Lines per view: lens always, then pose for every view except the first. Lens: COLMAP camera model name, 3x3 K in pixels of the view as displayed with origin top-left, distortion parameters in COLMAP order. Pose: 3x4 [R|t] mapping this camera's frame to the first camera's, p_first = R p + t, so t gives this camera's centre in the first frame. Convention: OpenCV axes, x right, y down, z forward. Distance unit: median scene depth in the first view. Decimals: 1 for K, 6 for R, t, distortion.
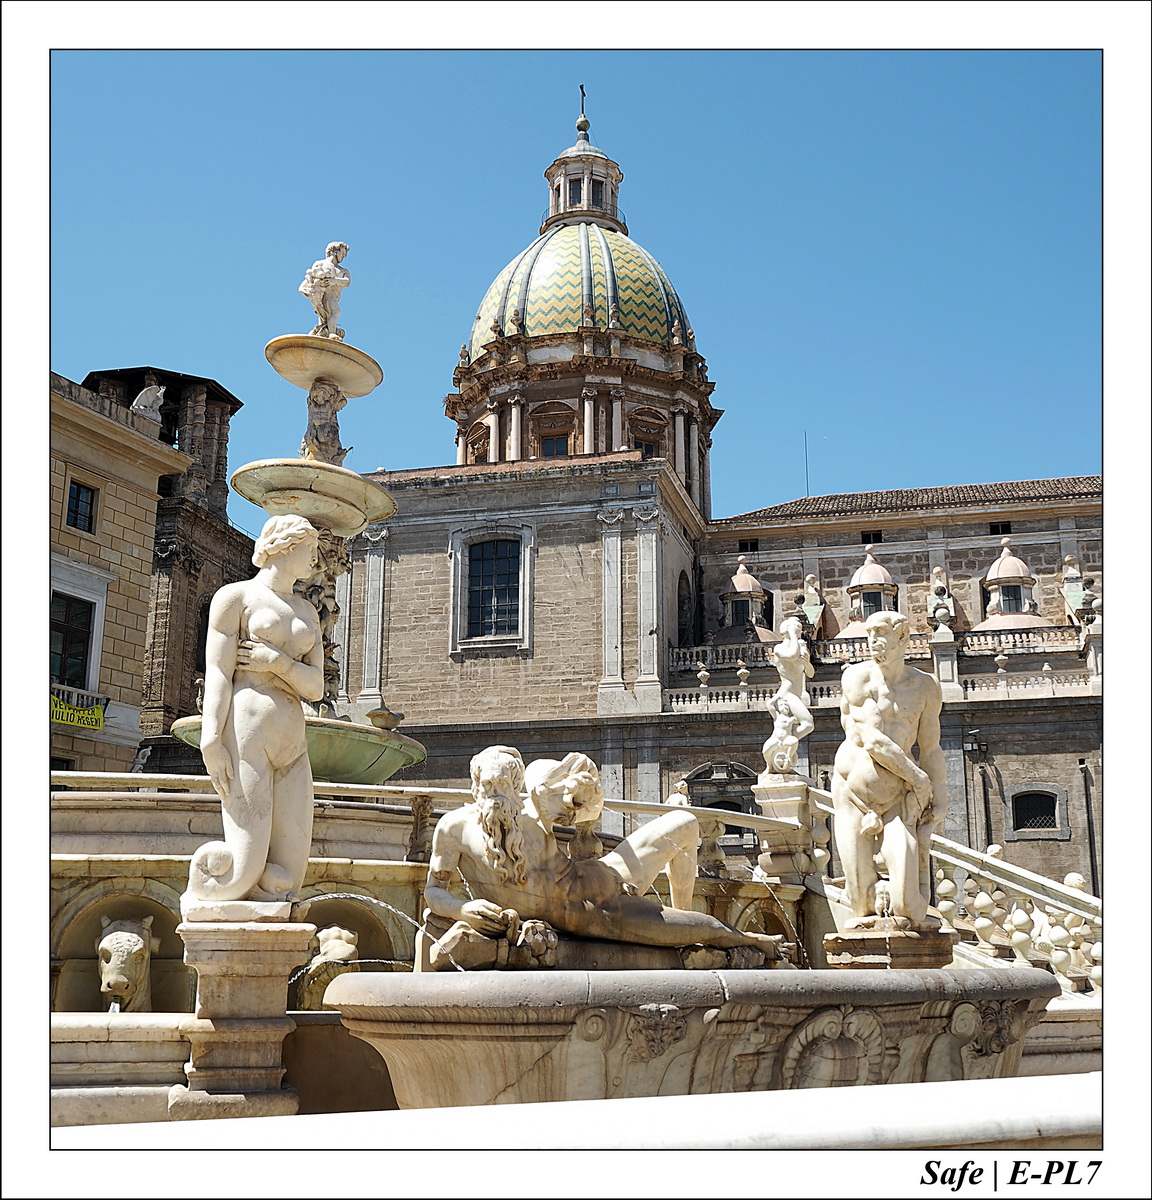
lens RADIAL K [[1622.1, 0, 575.8], [0, 1622.1, 599.5], [0, 0, 1]] dist [0.021724, 0.000000]
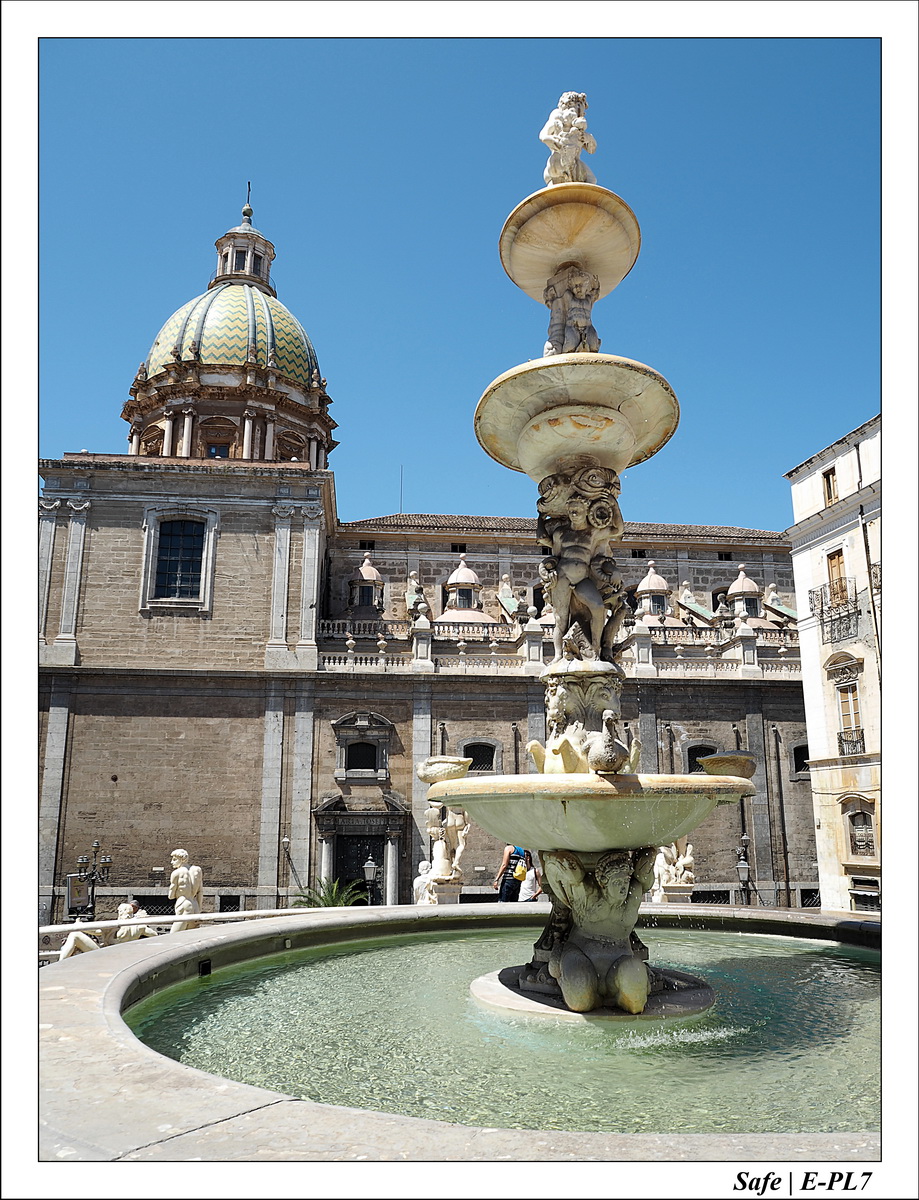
lens RADIAL K [[1023.8, 0, 460.1], [0, 1023.8, 598.7], [0, 0, 1]] dist [-0.045922, 0.028946]
pose [[0.933594, 0.082582, 0.348687, -0.115456], [-0.087778, 0.996140, -0.000902, 0.004647], [-0.347415, -0.029765, 0.937239, 0.199238]]
